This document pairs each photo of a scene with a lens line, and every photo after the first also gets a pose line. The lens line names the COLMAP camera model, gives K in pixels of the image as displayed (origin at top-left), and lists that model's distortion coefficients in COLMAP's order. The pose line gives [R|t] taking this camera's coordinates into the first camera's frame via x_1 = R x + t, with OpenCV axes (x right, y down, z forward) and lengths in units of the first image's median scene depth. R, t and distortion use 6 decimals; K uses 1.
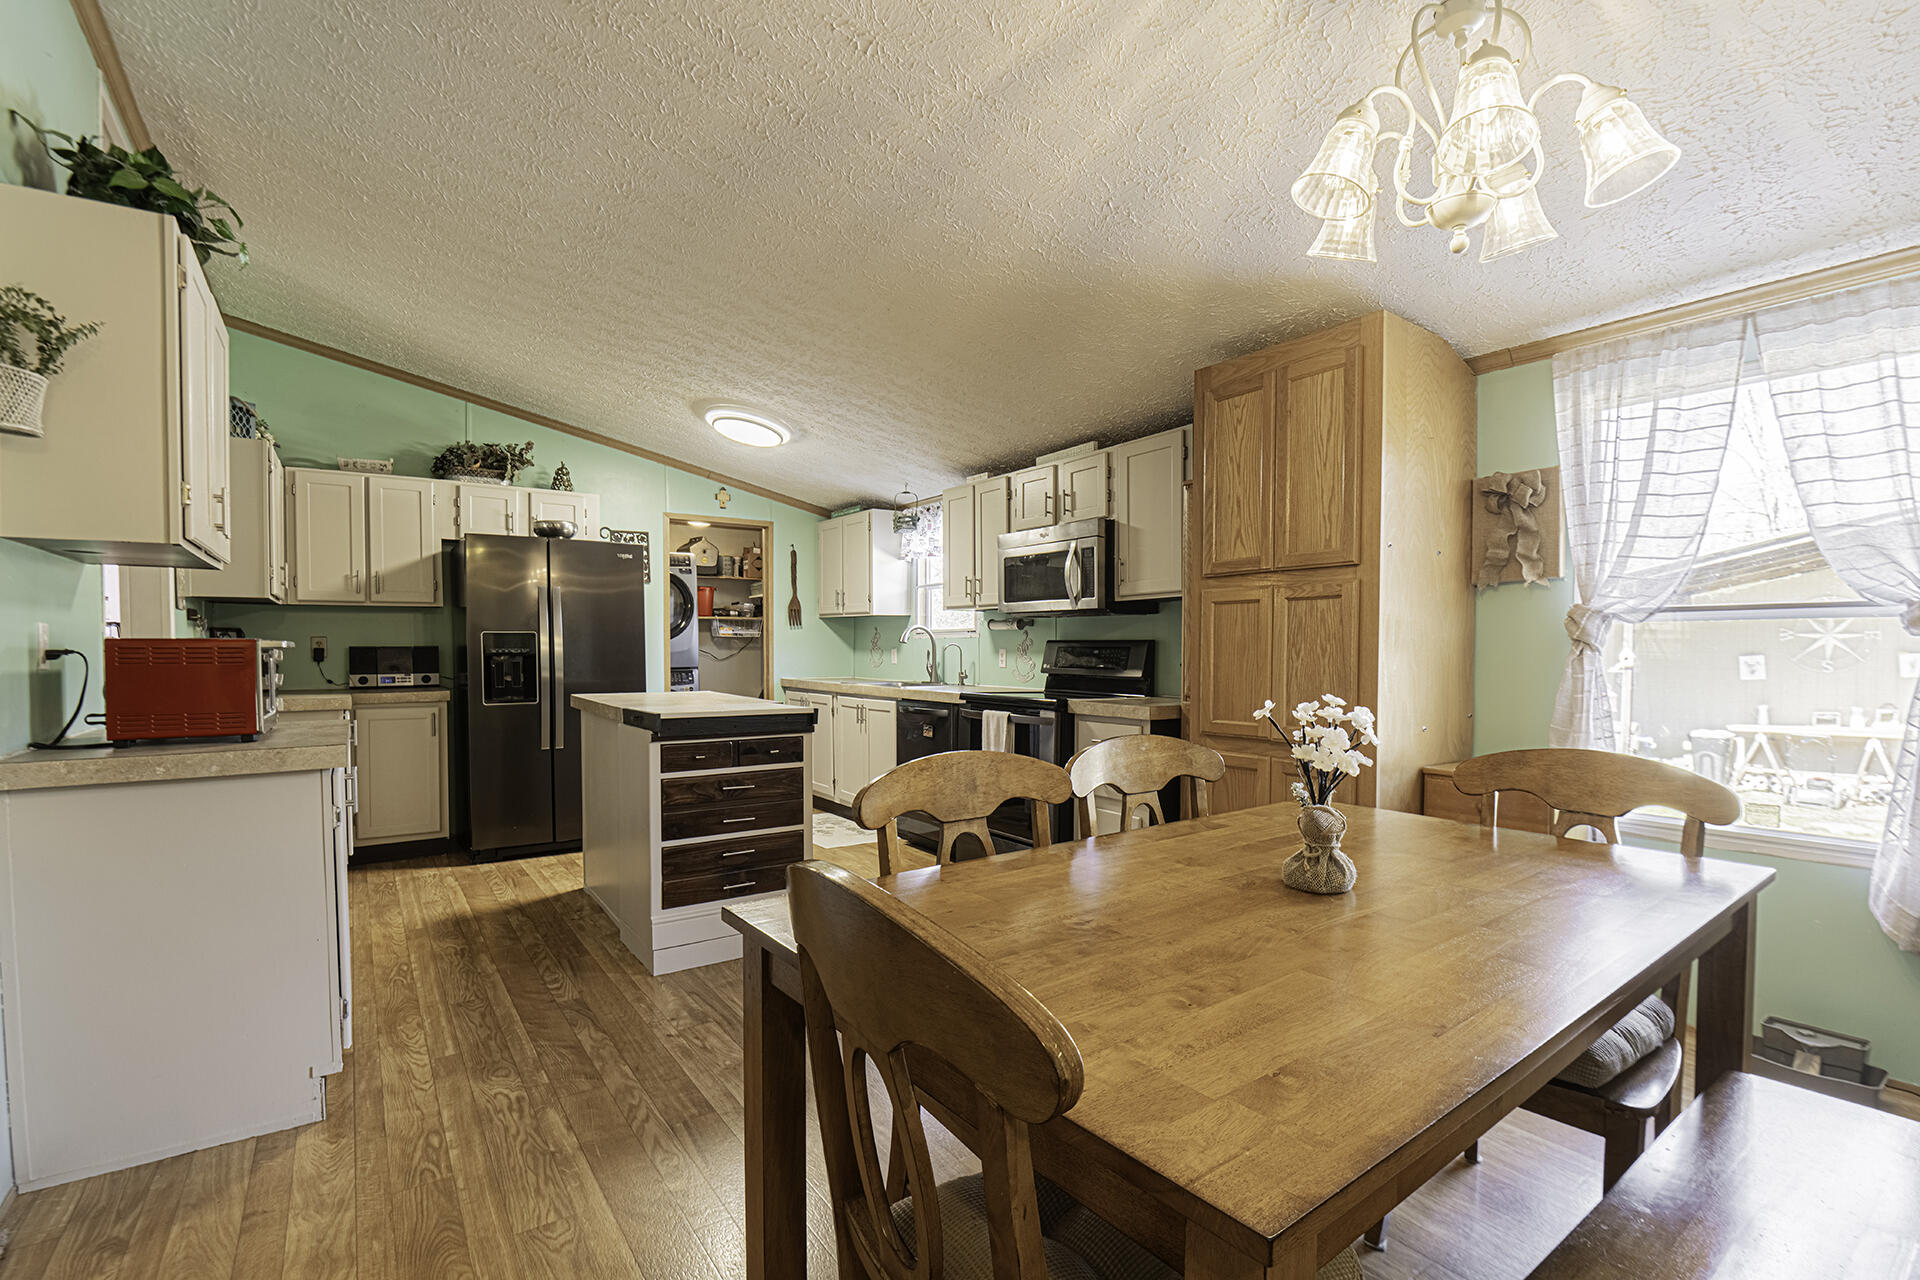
lens RADIAL K [[881.2, 0, 989.2], [0, 881.2, 670.0], [0, 0, 1]] dist [-0.000816, -0.015001]
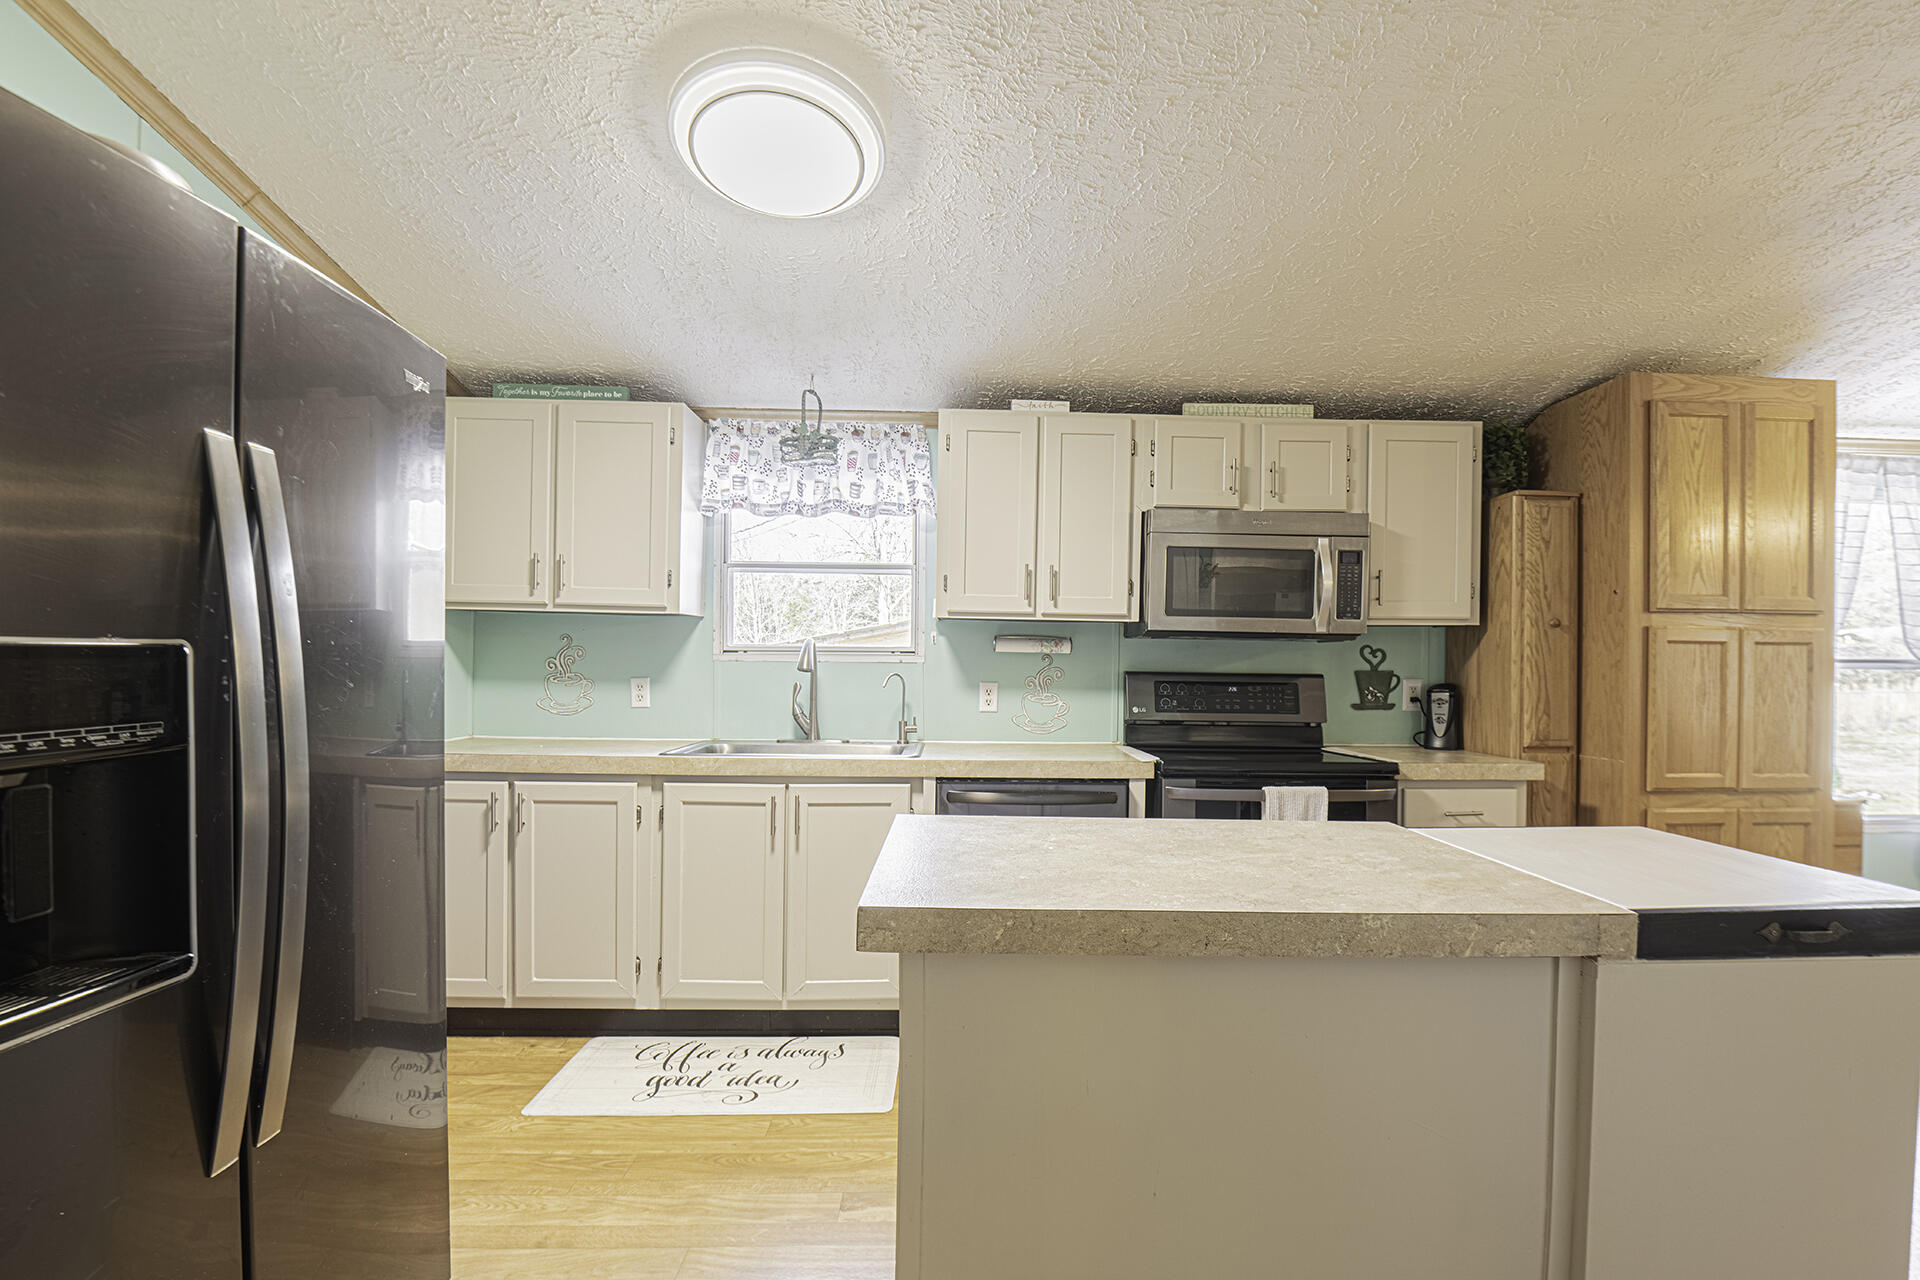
lens RADIAL K [[895.7, 0, 967.2], [0, 895.7, 674.2], [0, 0, 1]] dist [-0.033241, -0.000199]
pose [[0.565818, -0.002381, 0.824527, -0.970380], [0.009964, 0.999943, -0.003950, -0.052557], [-0.824470, 0.010450, 0.565809, 1.210515]]
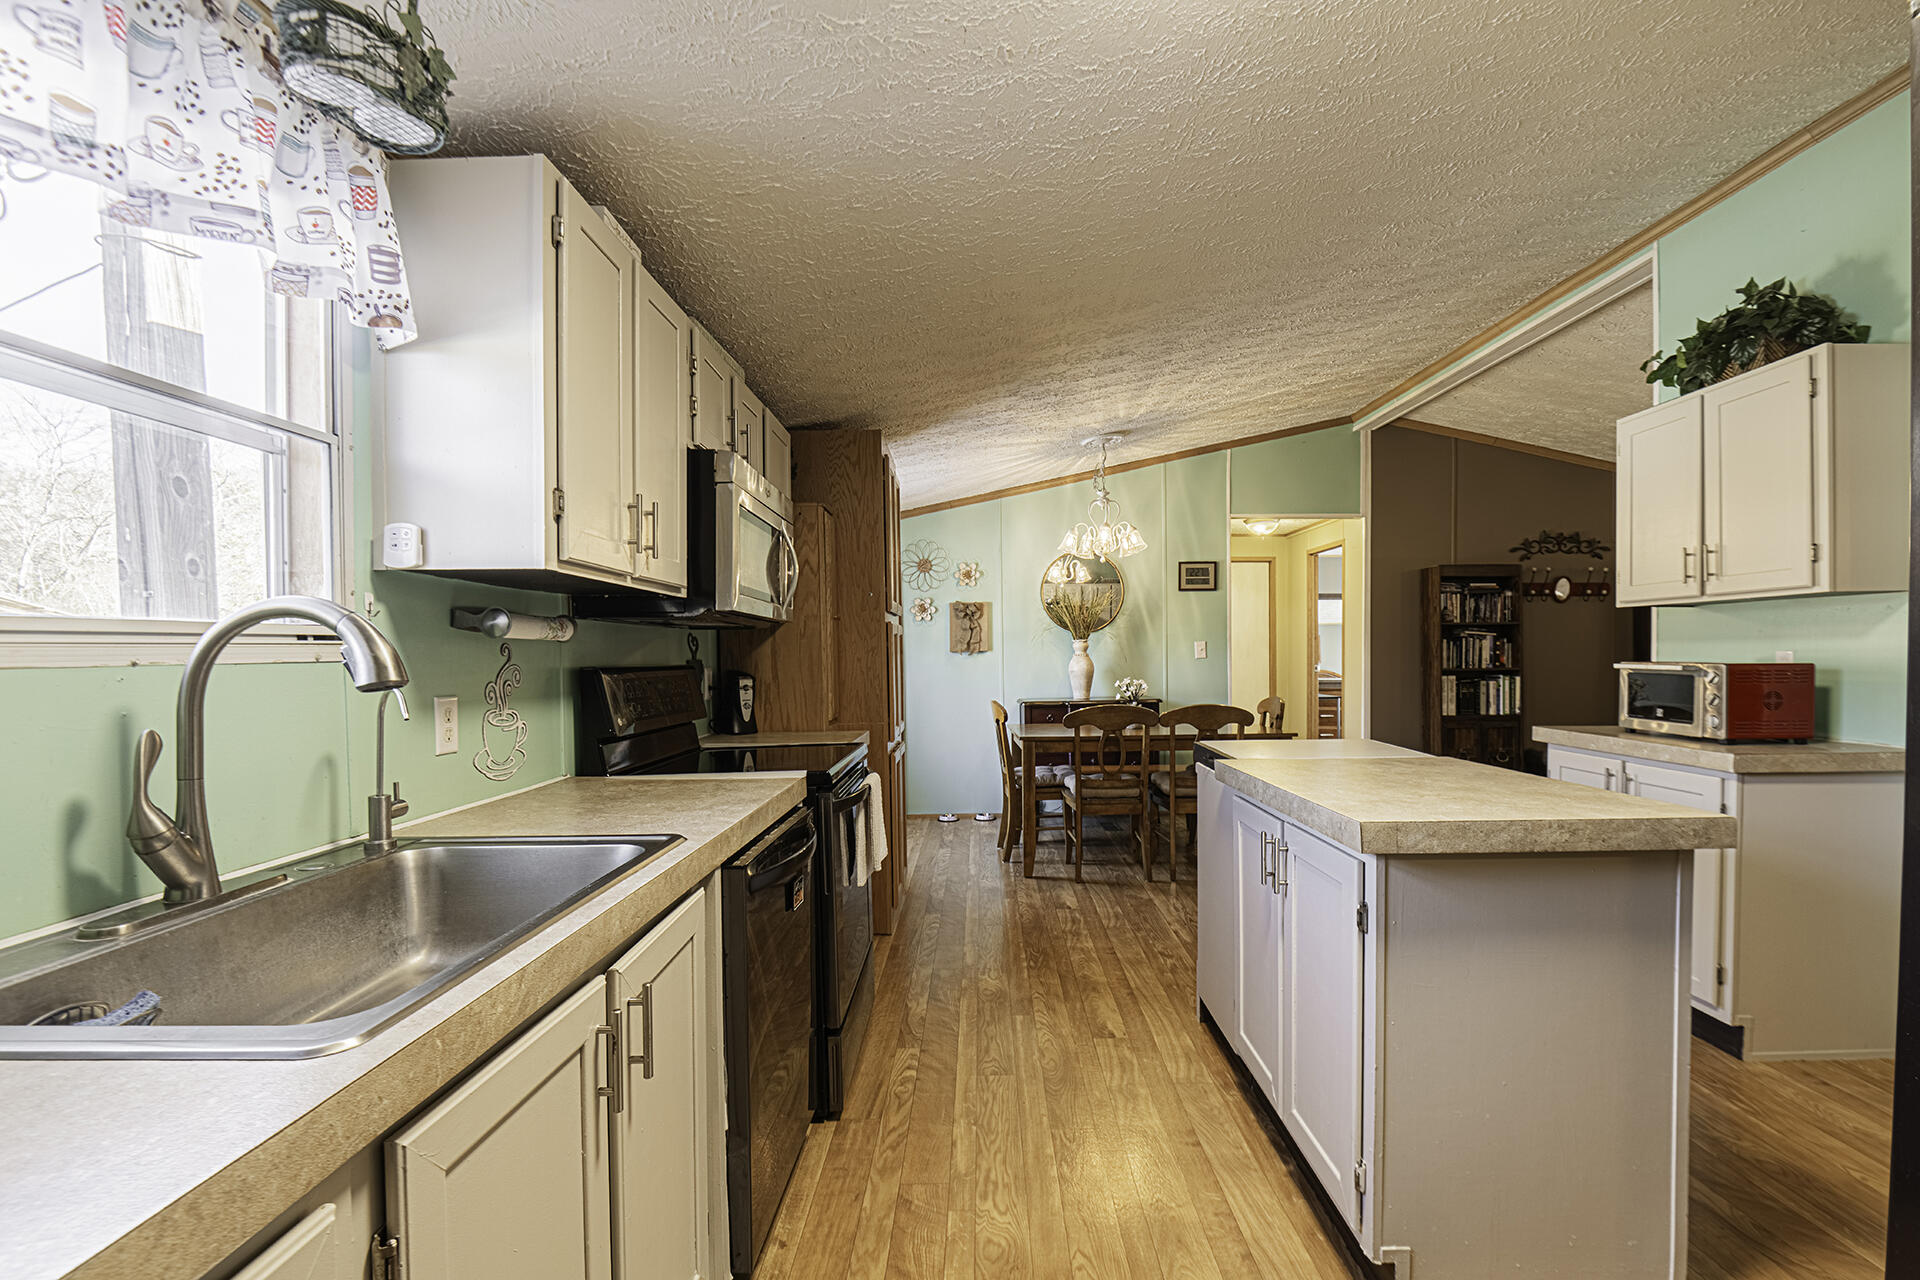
lens RADIAL K [[881.2, 0, 989.2], [0, 881.2, 670.0], [0, 0, 1]] dist [-0.000816, -0.015001]
pose [[-0.813998, -0.003522, 0.580857, -0.629170], [0.024835, 0.998856, 0.040860, -0.080673], [-0.580337, 0.047685, -0.812979, 2.152639]]
